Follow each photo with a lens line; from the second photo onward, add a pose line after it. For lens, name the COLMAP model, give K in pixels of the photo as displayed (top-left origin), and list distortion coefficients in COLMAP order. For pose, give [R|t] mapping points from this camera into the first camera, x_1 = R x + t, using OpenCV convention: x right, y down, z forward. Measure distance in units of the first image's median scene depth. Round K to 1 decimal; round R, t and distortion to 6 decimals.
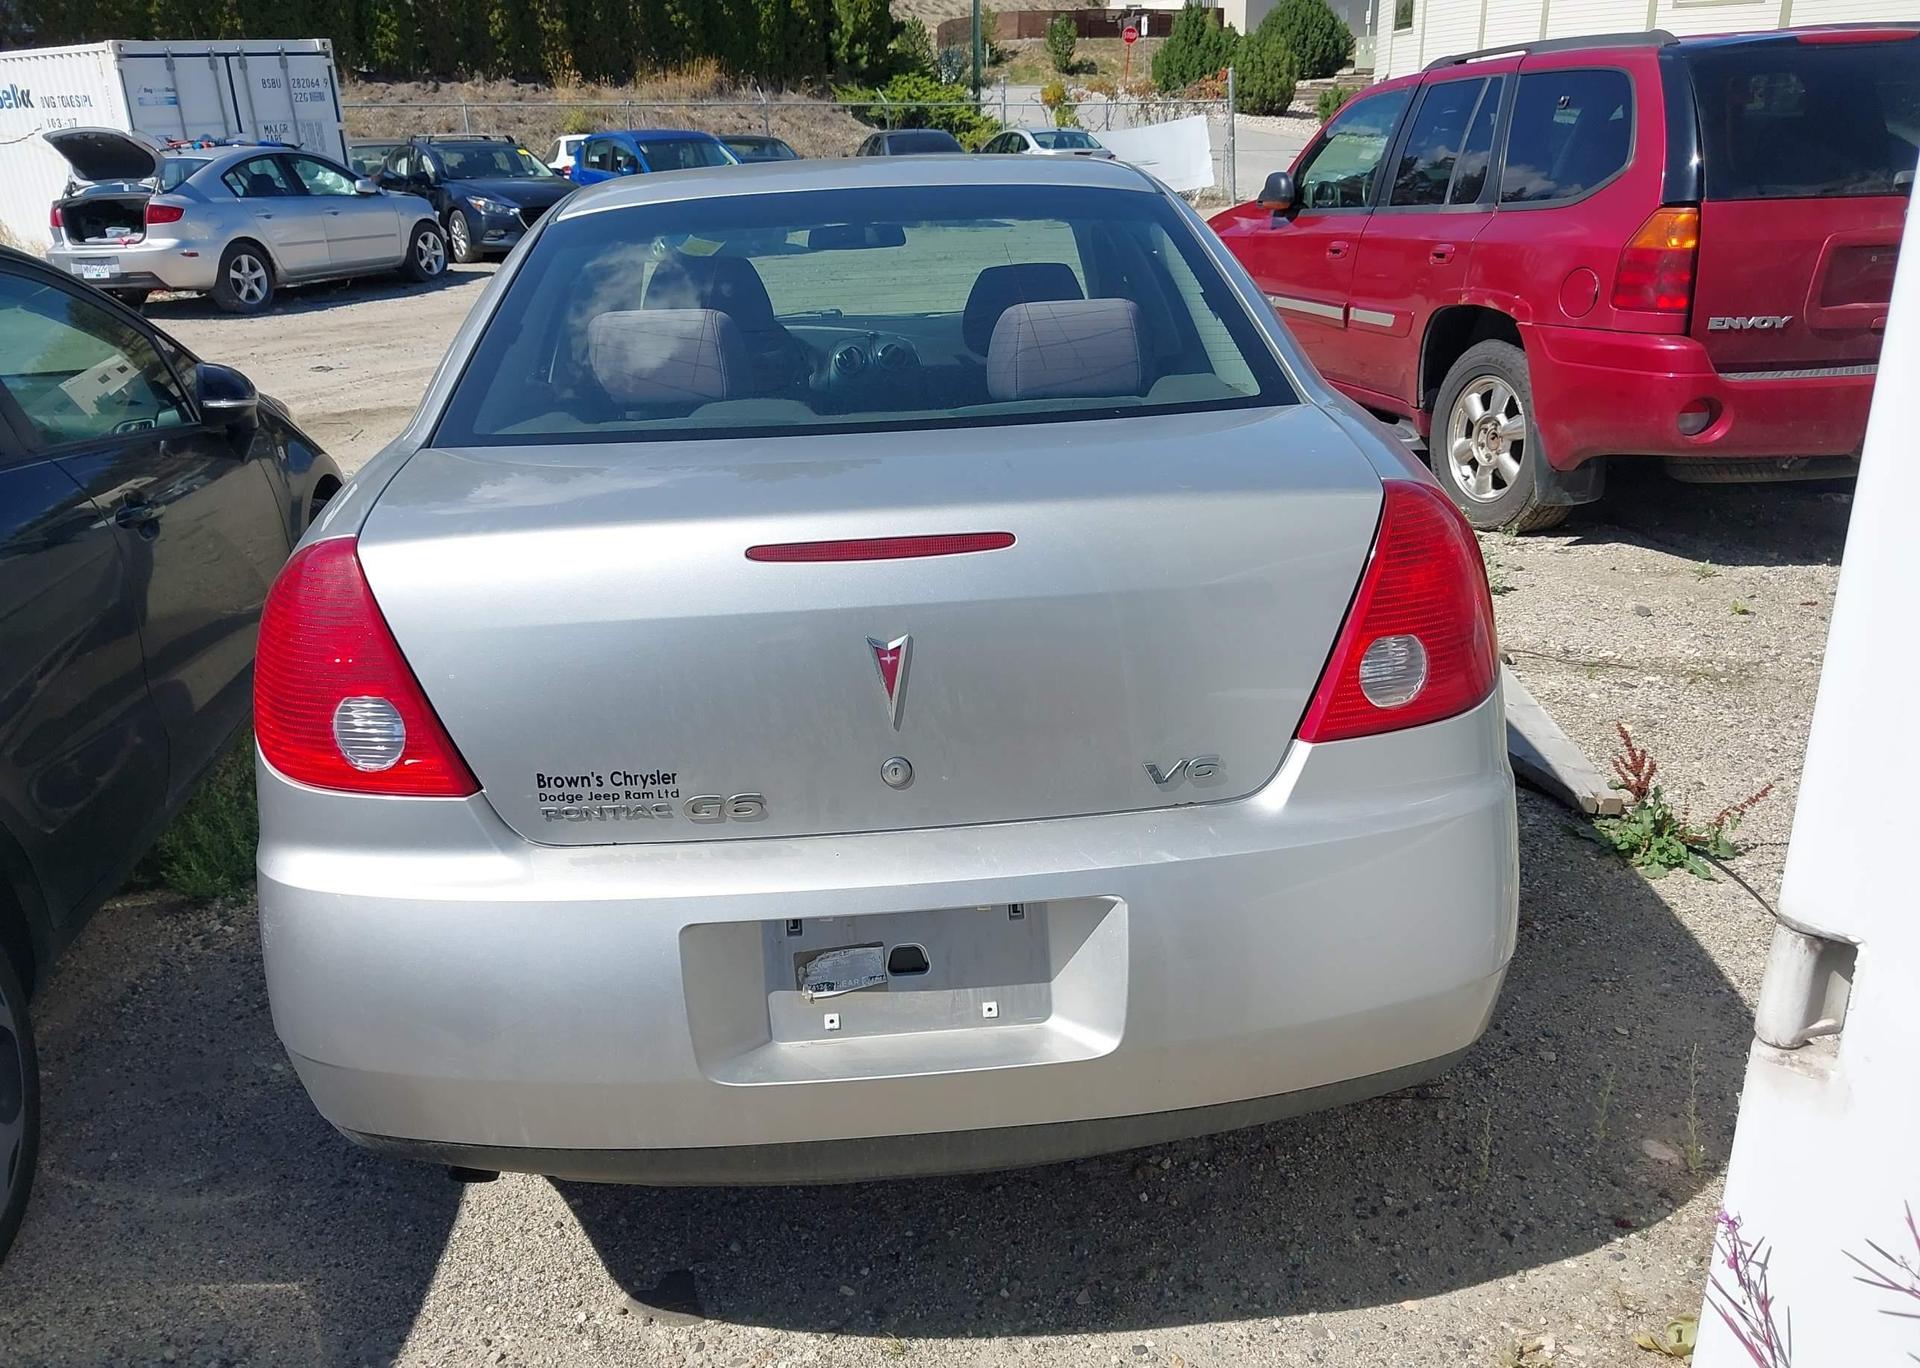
lens RADIAL K [[1499.2, 0, 960.8], [0, 1499.2, 711.4], [0, 0, 1]] dist [0.176825, -0.001485]
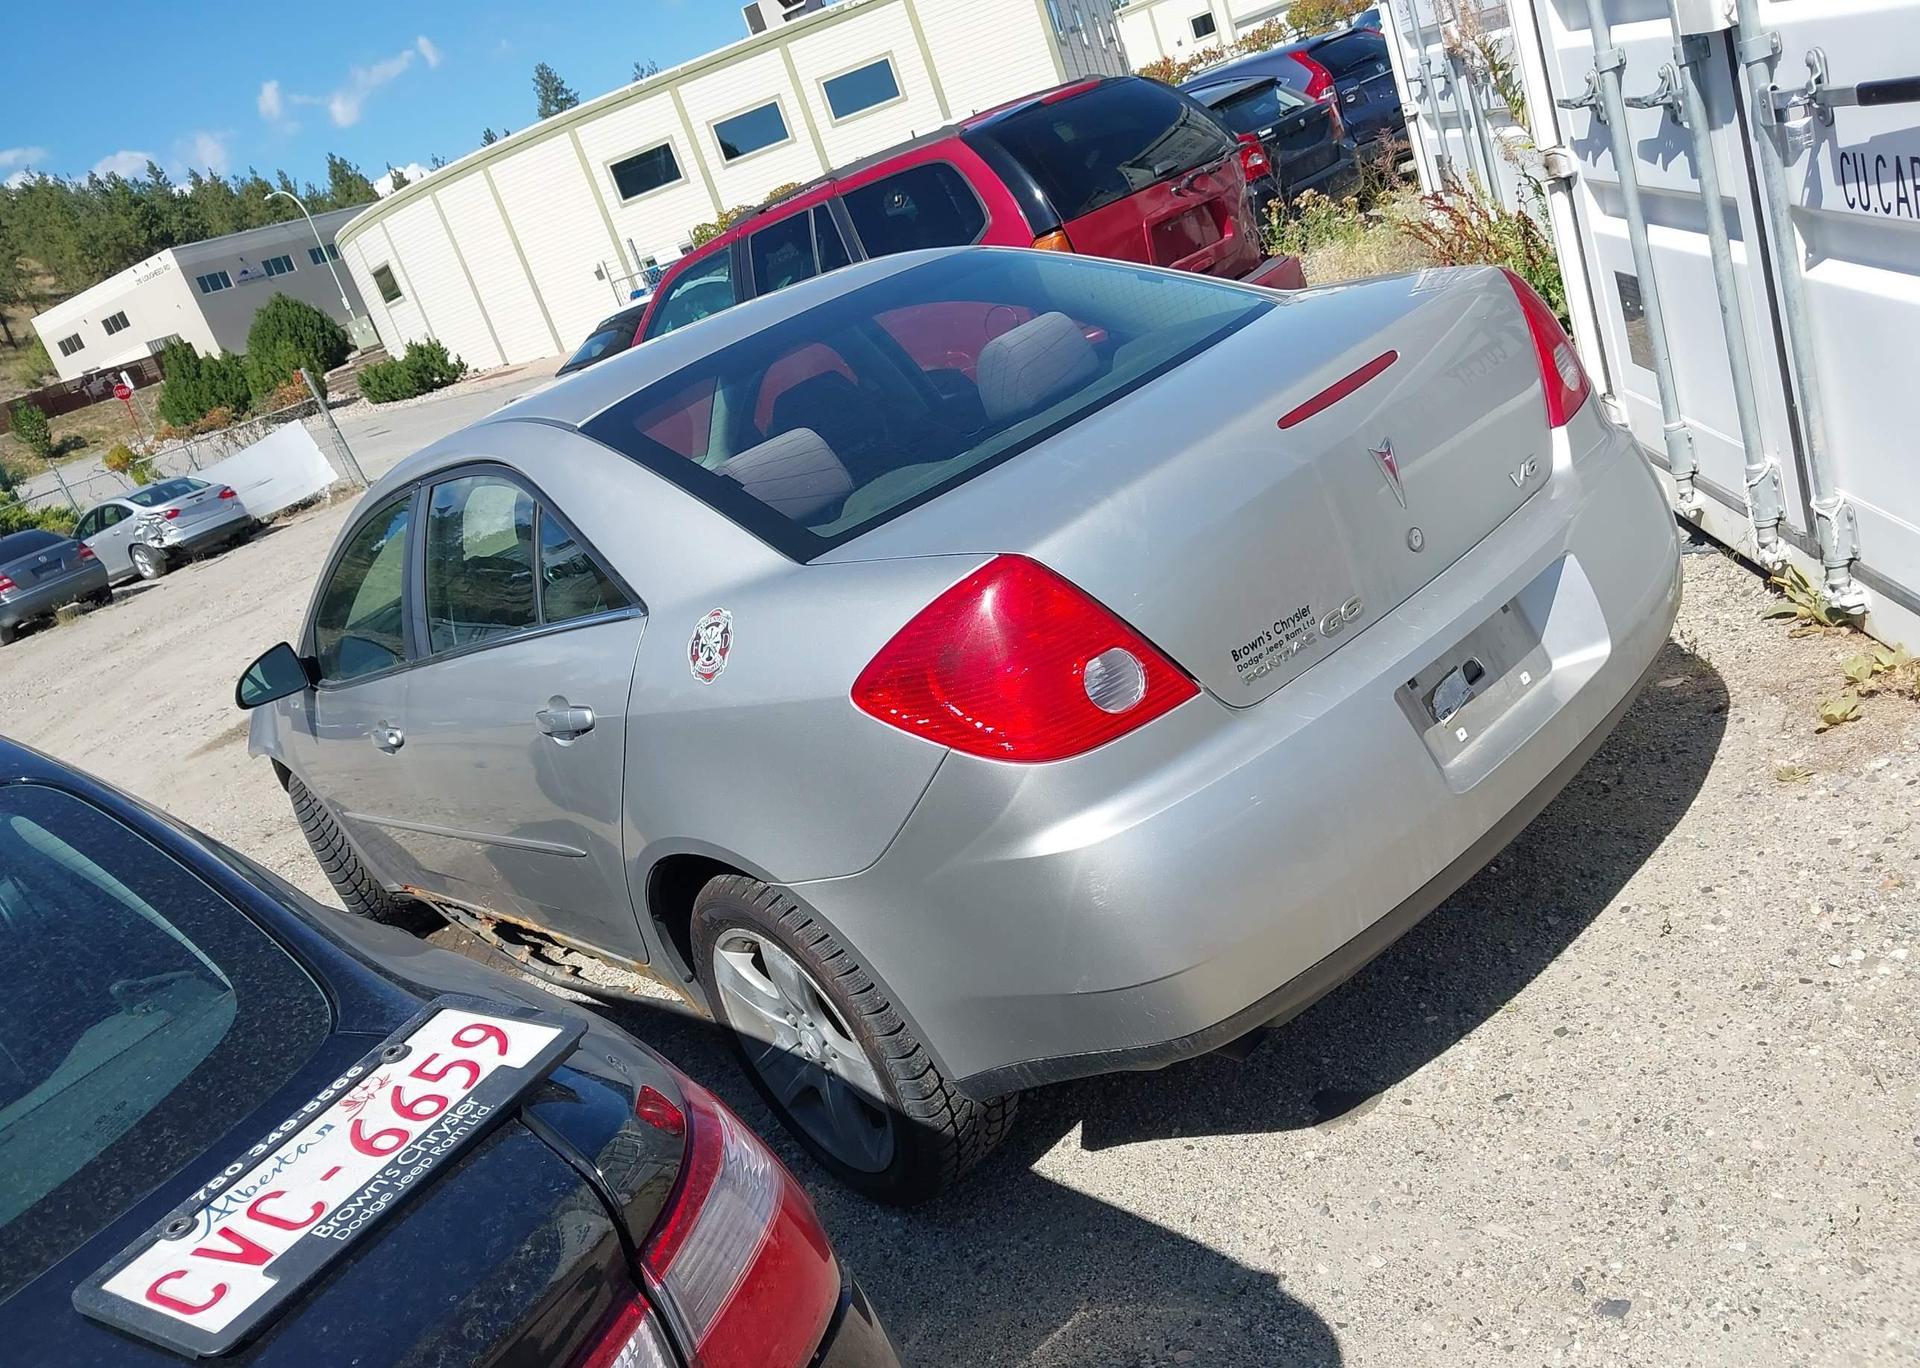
lens RADIAL K [[1620.3, 0, 961.5], [0, 1620.3, 817.0], [0, 0, 1]] dist [-0.002932, 0.029323]
pose [[0.759171, -0.463865, 0.456606, -0.903792], [0.506655, 0.861523, 0.032835, 0.002194], [-0.408607, 0.206415, 0.889063, -0.040221]]
